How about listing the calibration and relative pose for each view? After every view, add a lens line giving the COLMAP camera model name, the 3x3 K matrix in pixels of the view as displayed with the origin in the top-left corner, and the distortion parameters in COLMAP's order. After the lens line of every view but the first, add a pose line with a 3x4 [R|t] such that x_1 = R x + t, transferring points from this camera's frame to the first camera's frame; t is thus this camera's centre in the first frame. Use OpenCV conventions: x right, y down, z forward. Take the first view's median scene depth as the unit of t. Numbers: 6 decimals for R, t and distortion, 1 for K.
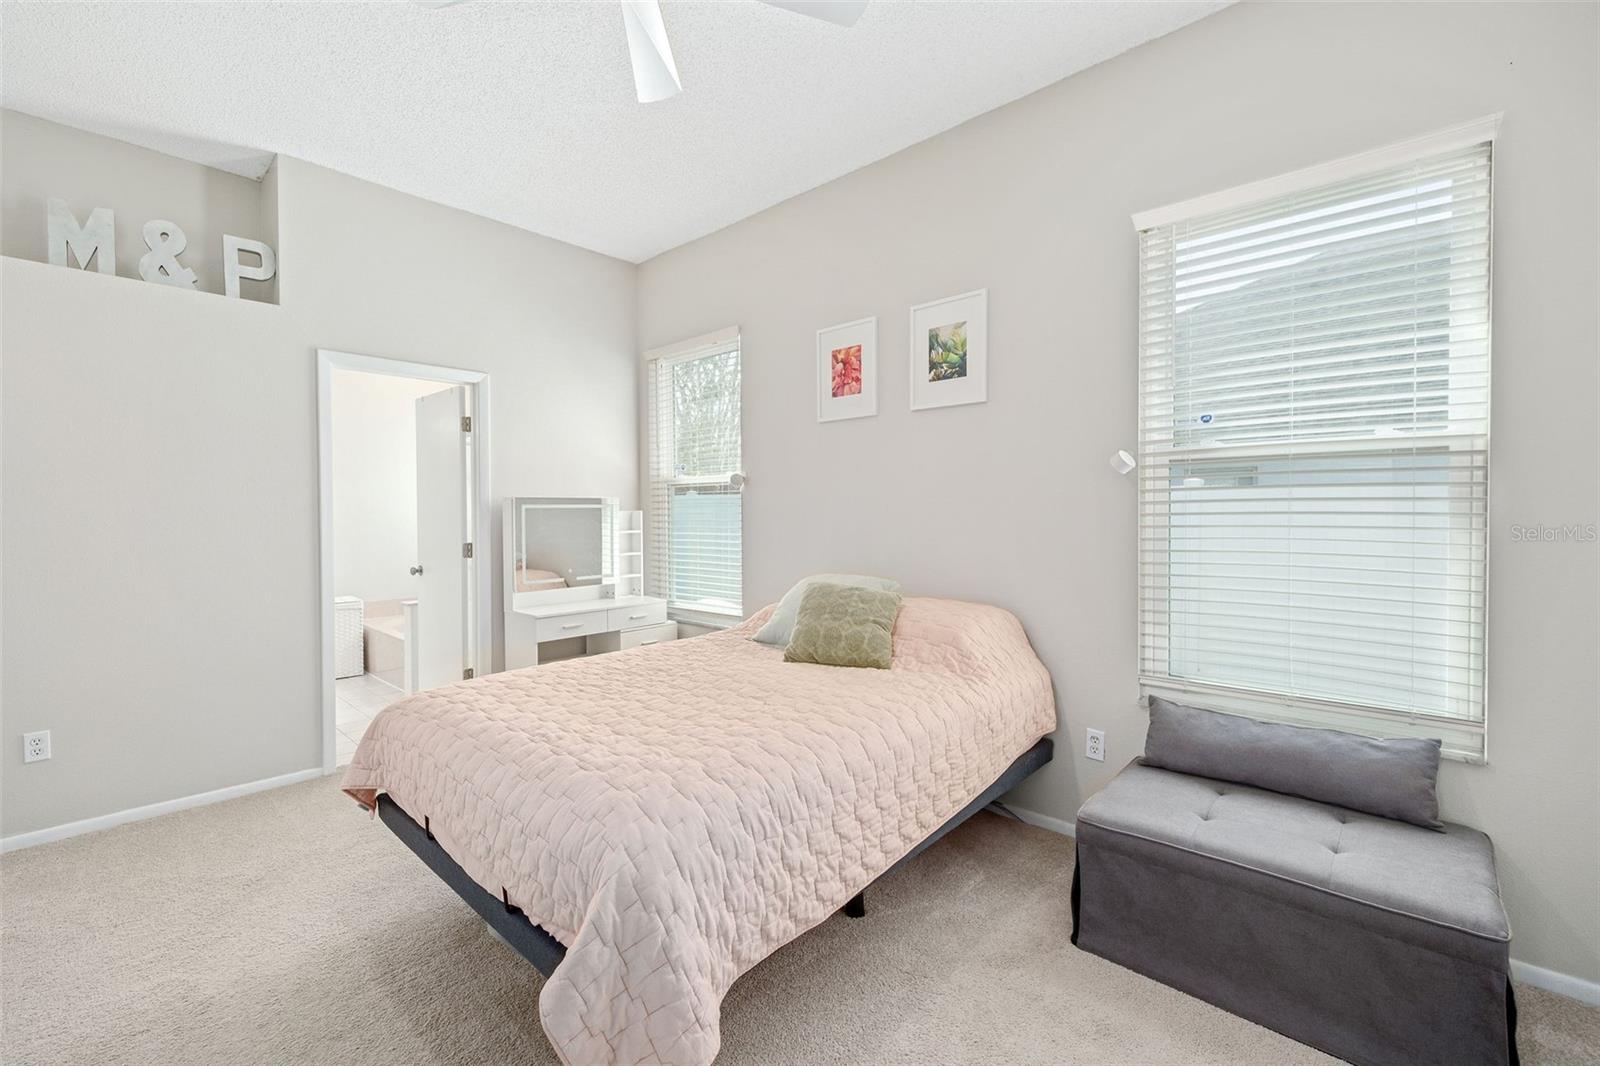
lens RADIAL K [[672.4, 0, 797.9], [0, 672.4, 512.3], [0, 0, 1]] dist [-0.001190, -0.000190]
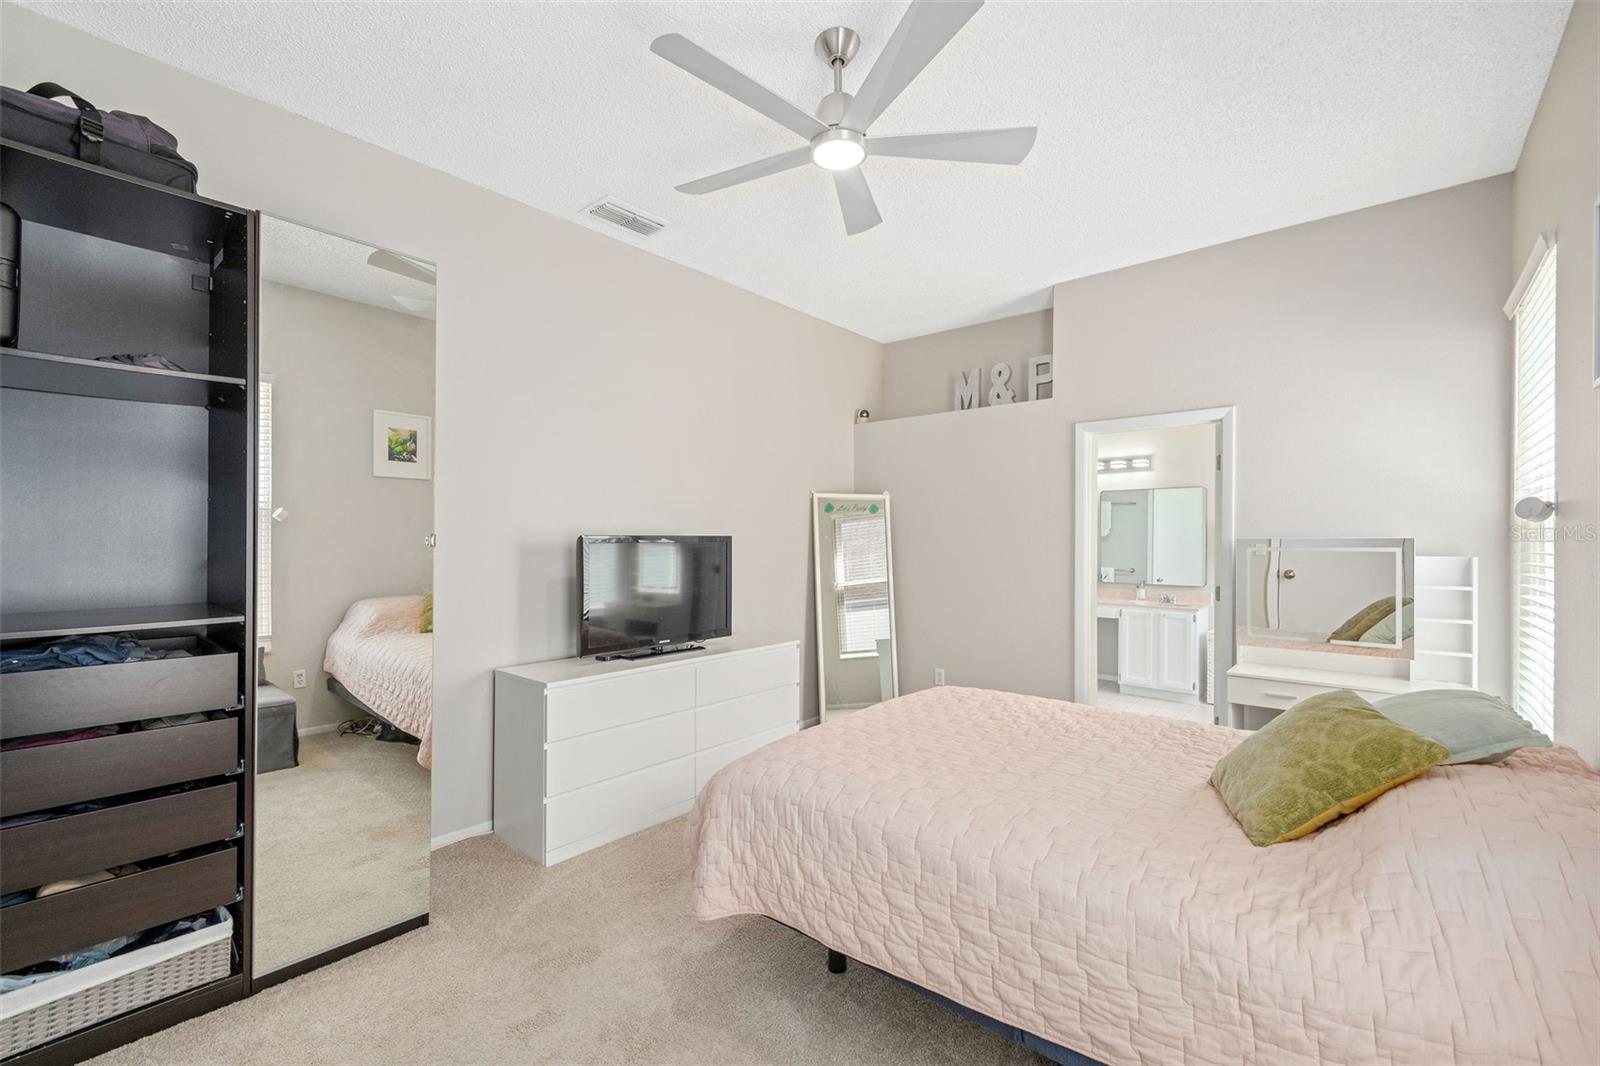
lens RADIAL K [[668.4, 0, 800.0], [0, 668.4, 533.0], [0, 0, 1]] dist [-0.032203, -0.000003]
pose [[0.019842, -0.007804, -0.999773, 0.857346], [-0.005701, 0.999952, -0.007918, -0.035444], [0.999787, 0.005857, 0.019796, 0.724909]]
